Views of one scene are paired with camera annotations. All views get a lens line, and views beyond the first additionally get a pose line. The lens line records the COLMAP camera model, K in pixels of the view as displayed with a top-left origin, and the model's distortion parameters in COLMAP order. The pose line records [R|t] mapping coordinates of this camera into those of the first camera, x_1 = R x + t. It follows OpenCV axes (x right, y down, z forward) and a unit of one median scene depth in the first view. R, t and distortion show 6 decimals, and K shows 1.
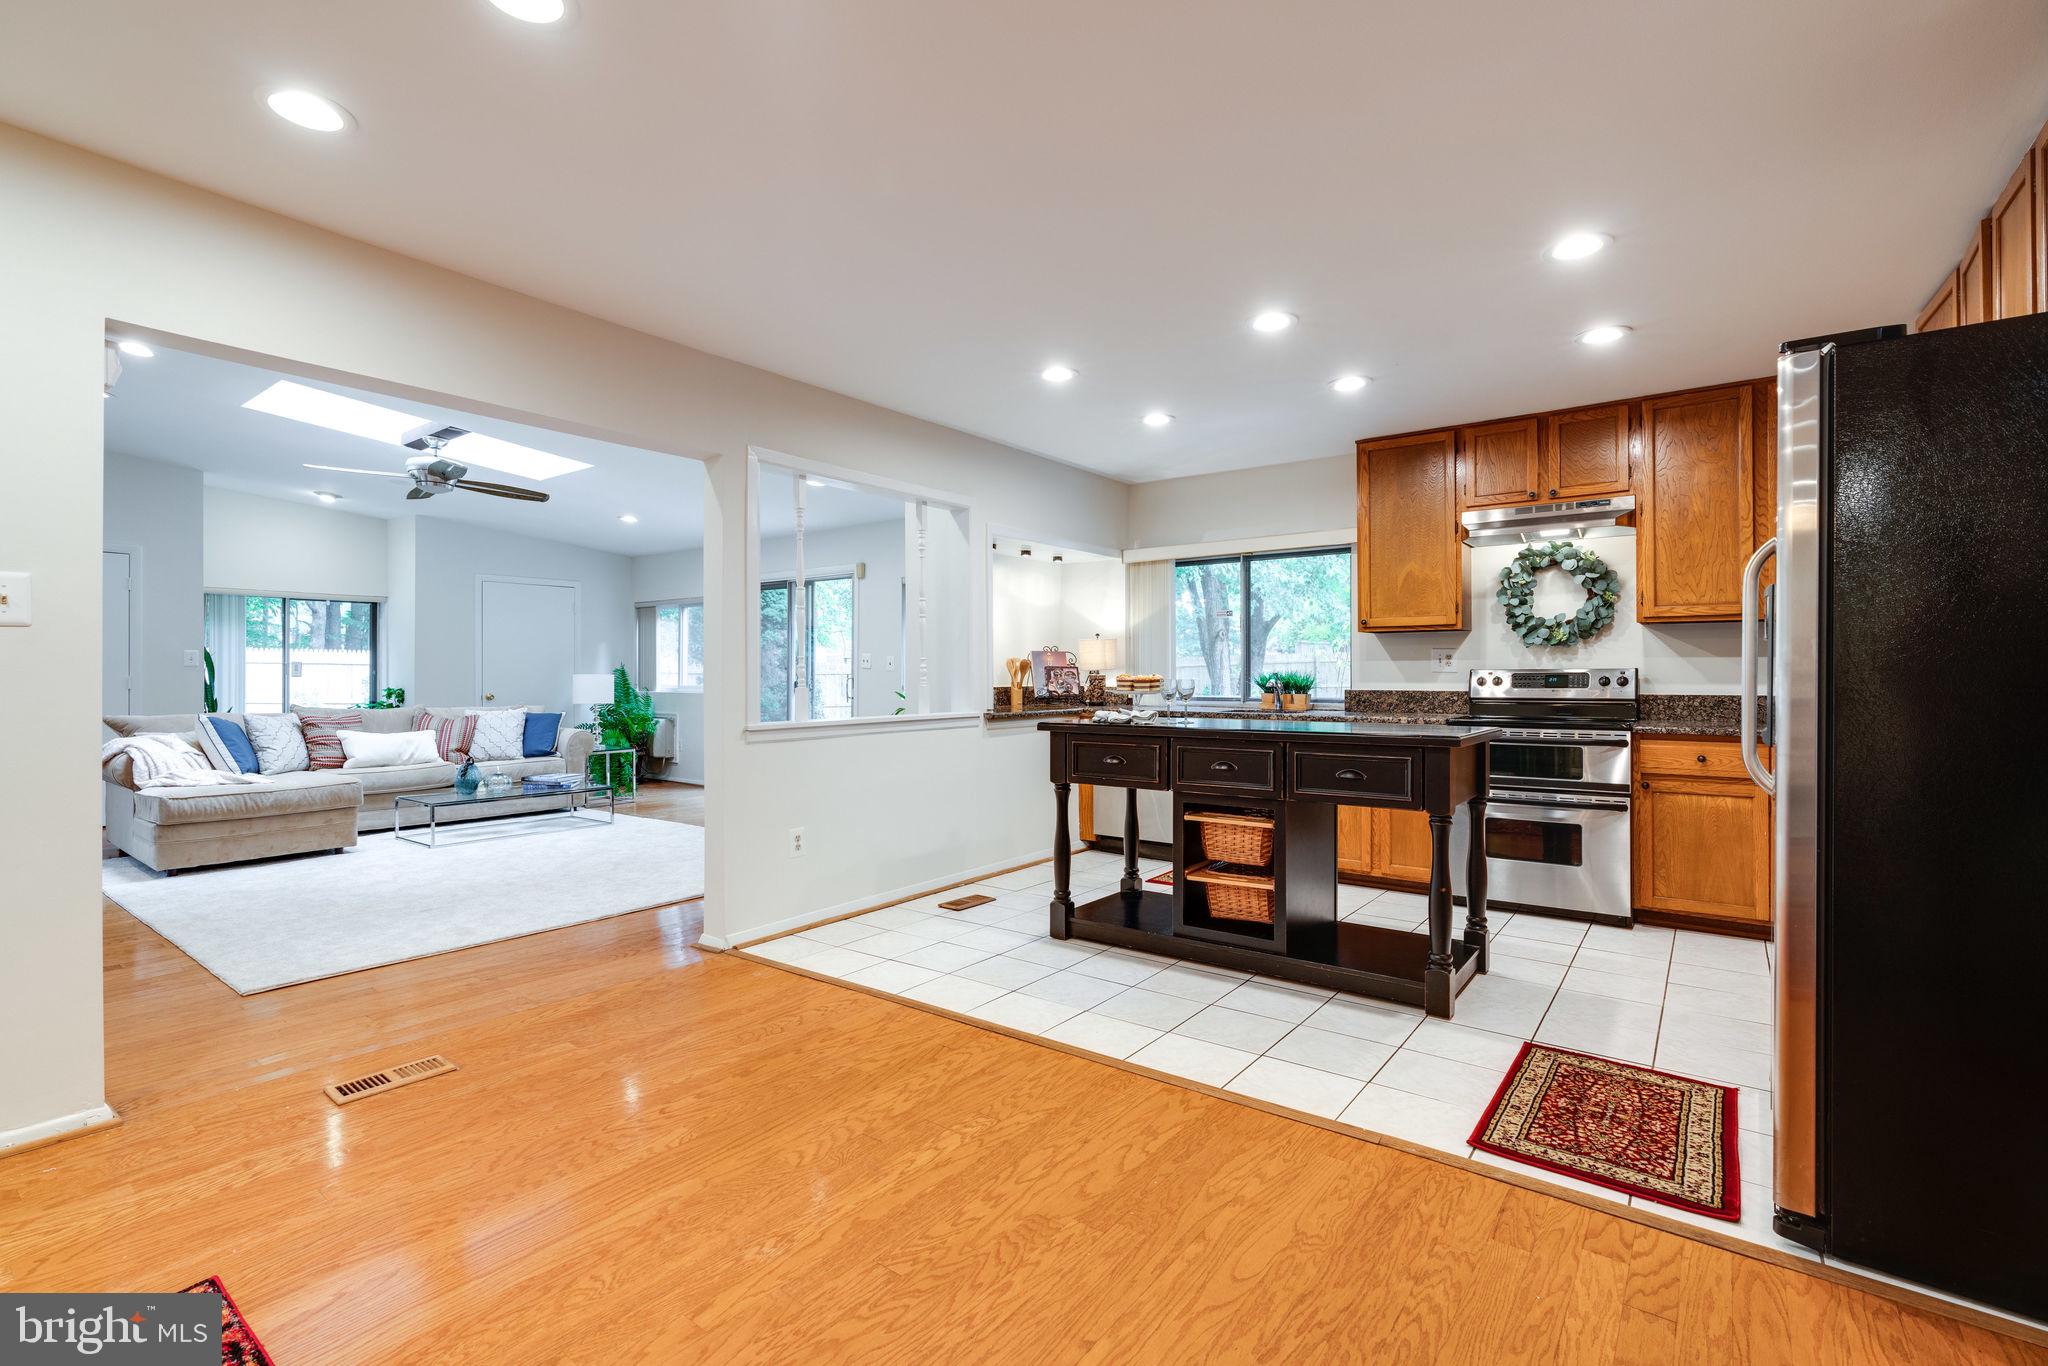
lens RADIAL K [[916.3, 0, 1017.4], [0, 916.3, 676.3], [0, 0, 1]] dist [-0.002175, 0.001548]
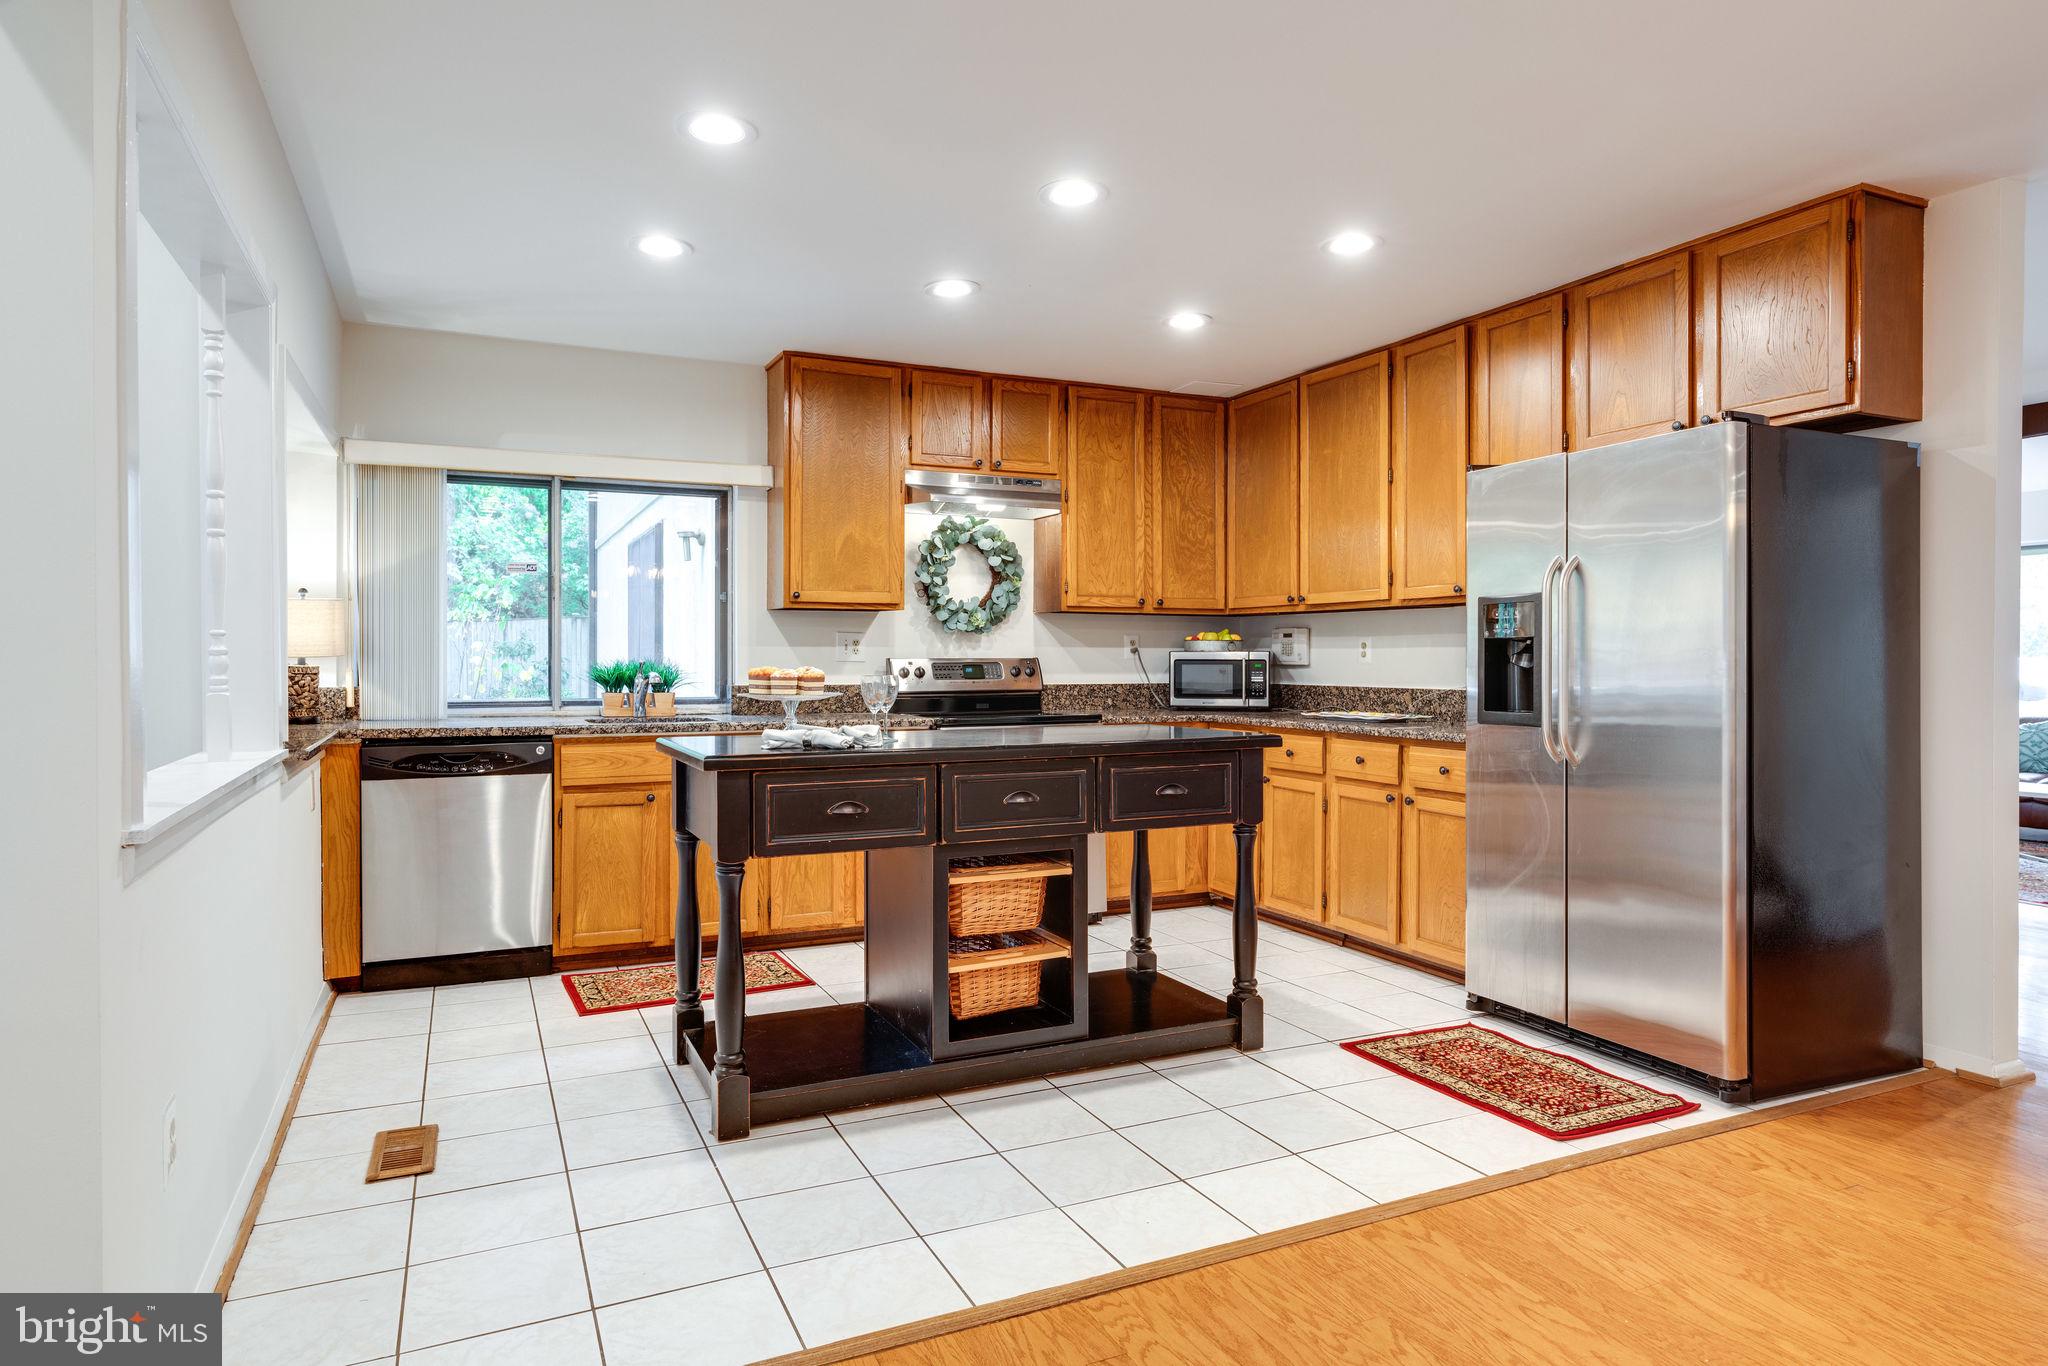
lens RADIAL K [[1168.2, 0, 1017.9], [0, 1168.2, 674.1], [0, 0, 1]] dist [-0.007467, 0.007621]
pose [[0.473762, -0.010819, 0.880587, -0.411015], [0.000426, 0.999927, 0.012056, -0.006134], [-0.880653, -0.005337, 0.473732, 0.418449]]
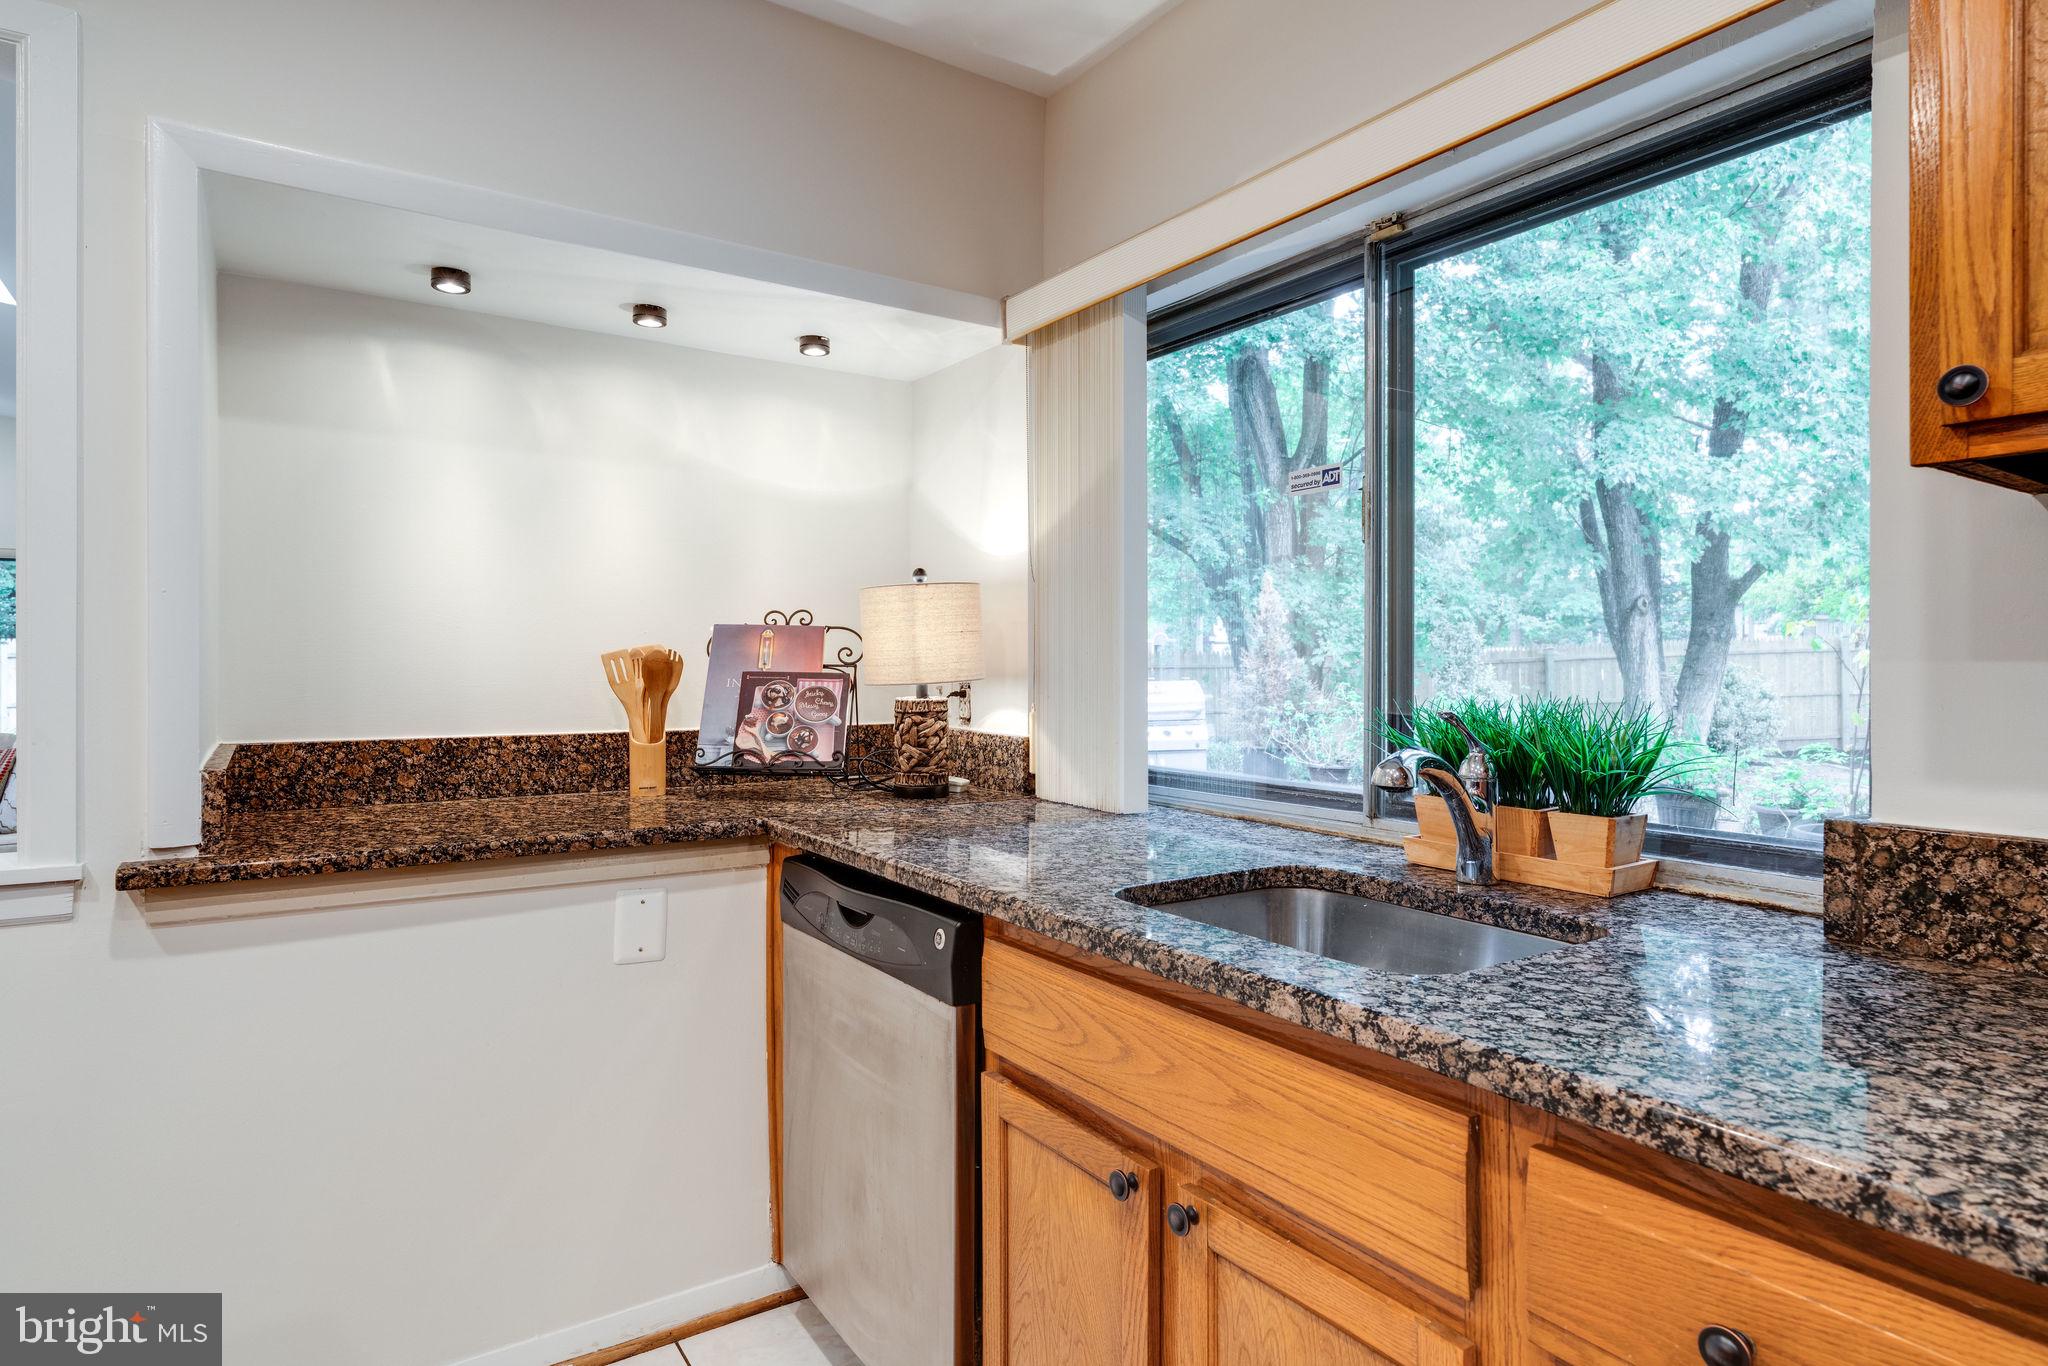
lens RADIAL K [[1097.5, 0, 1022.6], [0, 1097.5, 668.9], [0, 0, 1]] dist [-0.004308, 0.000109]
pose [[0.943601, 0.005207, -0.331044, 0.324515], [-0.004626, 0.999986, 0.002542, -0.016949], [0.331053, -0.000867, 0.943612, 0.866003]]
